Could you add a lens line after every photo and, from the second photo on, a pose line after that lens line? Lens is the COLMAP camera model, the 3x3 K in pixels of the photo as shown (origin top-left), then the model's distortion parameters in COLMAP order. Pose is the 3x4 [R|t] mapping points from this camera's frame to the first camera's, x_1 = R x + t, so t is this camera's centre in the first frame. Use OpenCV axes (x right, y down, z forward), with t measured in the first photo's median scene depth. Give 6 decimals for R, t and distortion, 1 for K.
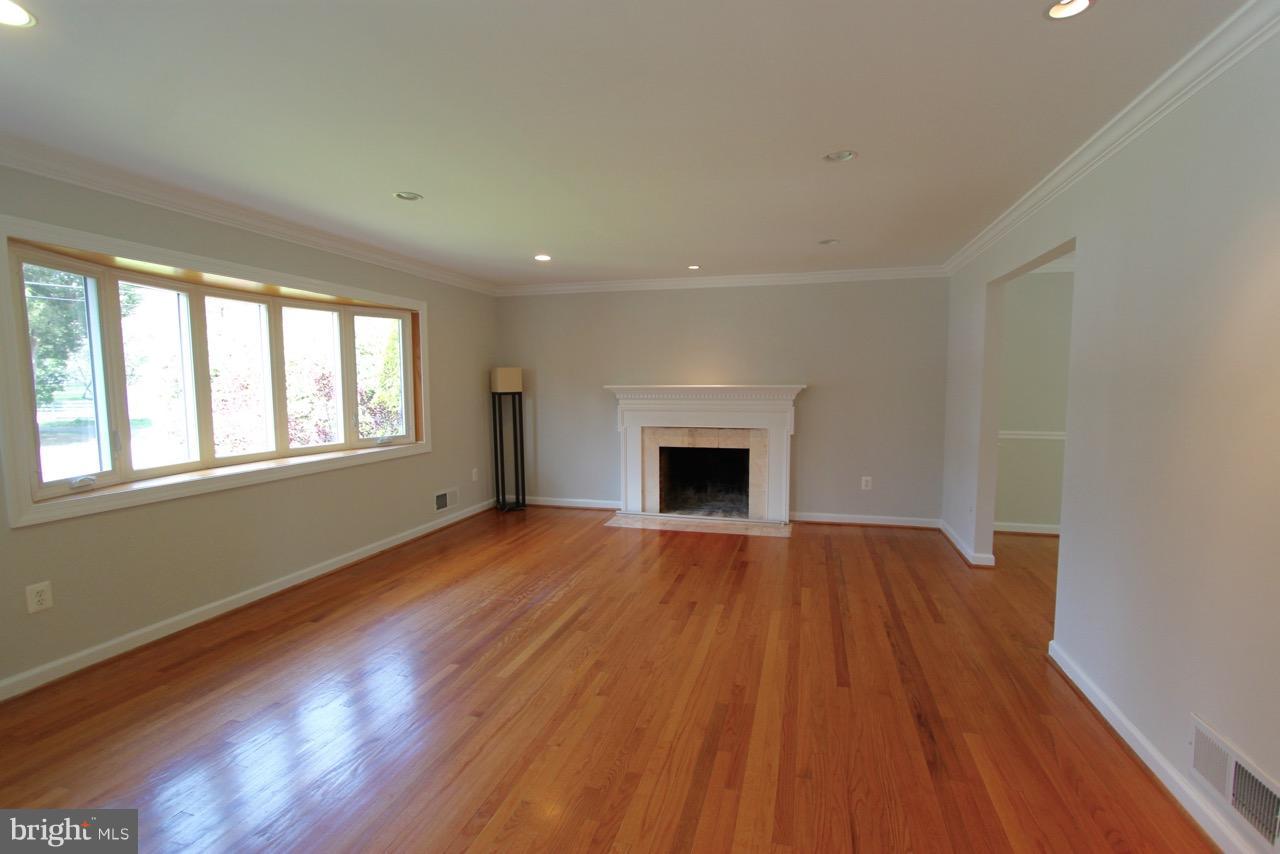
lens RADIAL K [[587.4, 0, 645.7], [0, 587.4, 430.4], [0, 0, 1]] dist [-0.027946, 0.006967]
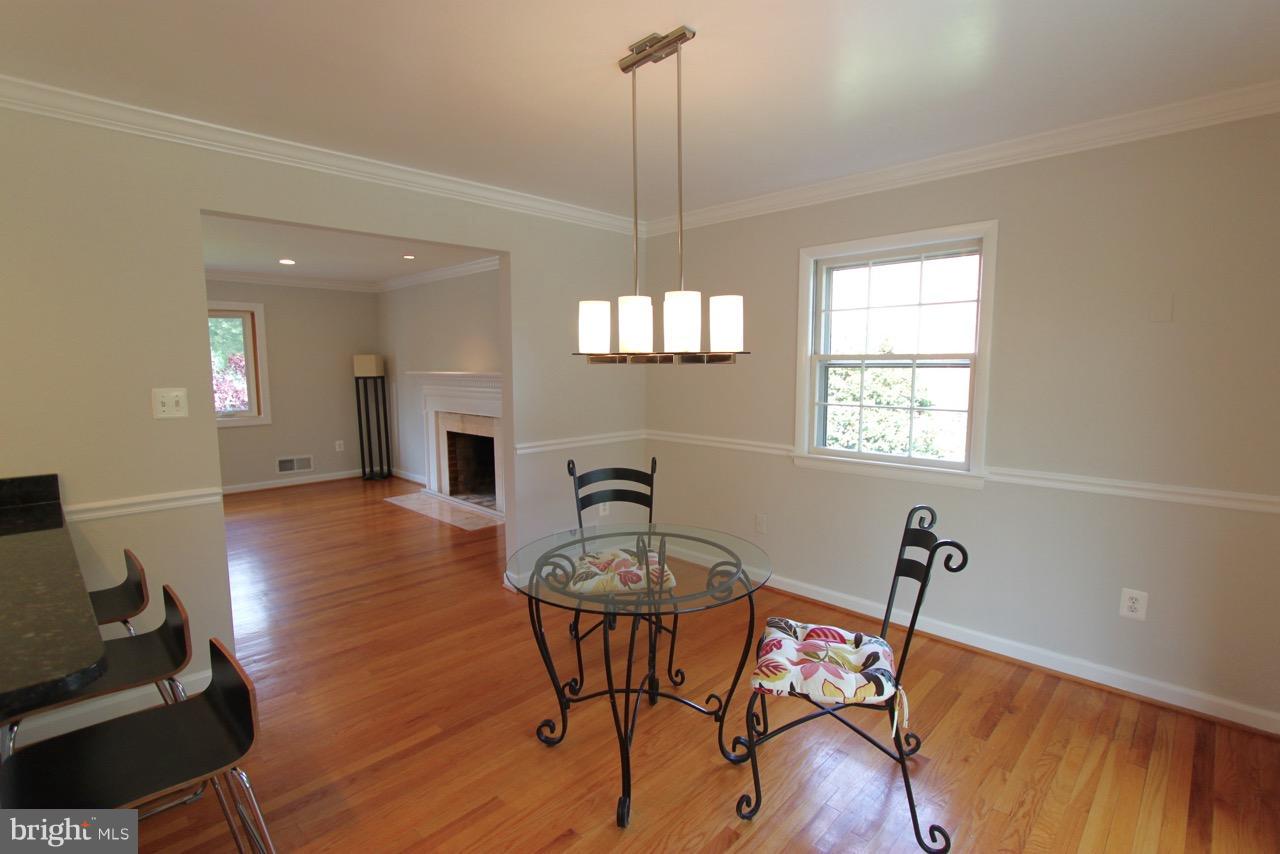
lens RADIAL K [[587.4, 0, 645.7], [0, 587.4, 430.4], [0, 0, 1]] dist [-0.027946, 0.006967]
pose [[0.876922, 0.055126, -0.477461, 0.823385], [-0.040941, 0.998358, 0.040074, -0.028973], [0.478886, -0.015594, 0.877738, 0.261373]]
